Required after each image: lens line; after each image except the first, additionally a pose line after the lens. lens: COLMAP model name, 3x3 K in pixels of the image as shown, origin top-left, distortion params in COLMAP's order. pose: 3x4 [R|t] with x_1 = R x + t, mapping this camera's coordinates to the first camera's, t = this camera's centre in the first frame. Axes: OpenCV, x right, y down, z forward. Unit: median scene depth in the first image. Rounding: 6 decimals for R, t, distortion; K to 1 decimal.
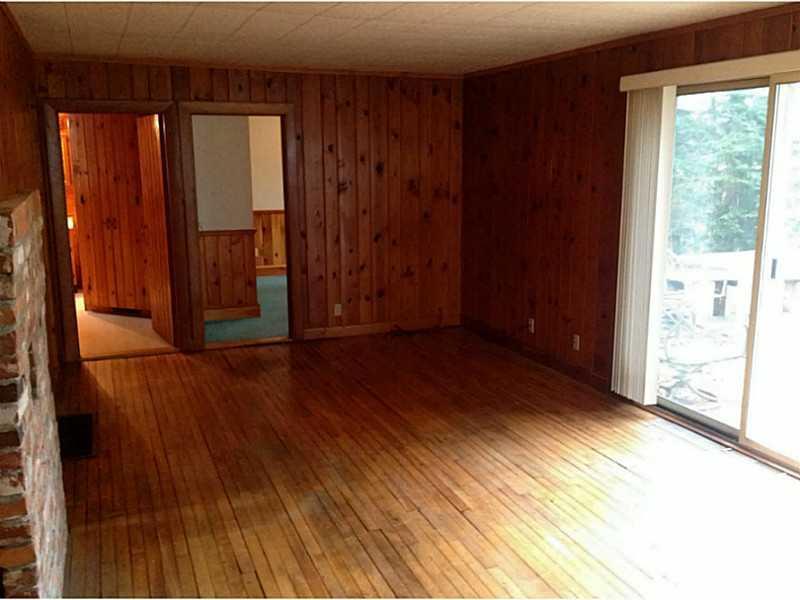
lens RADIAL K [[750.3, 0, 385.9], [0, 750.3, 297.8], [0, 0, 1]] dist [0.046684, -0.214686]
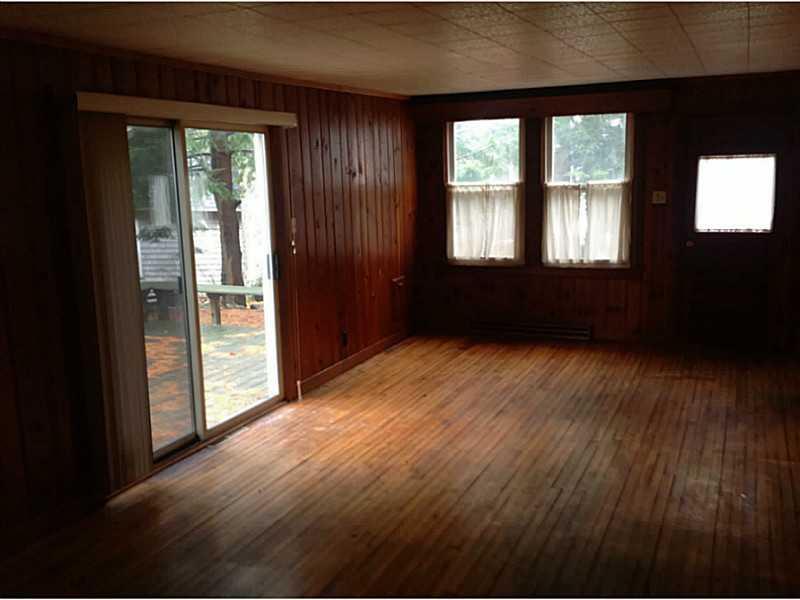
lens RADIAL K [[750.3, 0, 385.9], [0, 750.3, 297.8], [0, 0, 1]] dist [0.046684, -0.214686]
pose [[-0.697786, -0.085961, 0.711129, -0.525183], [0.171300, 0.943941, 0.282190, -0.290387], [-0.695522, 0.318724, -0.643944, 1.508638]]
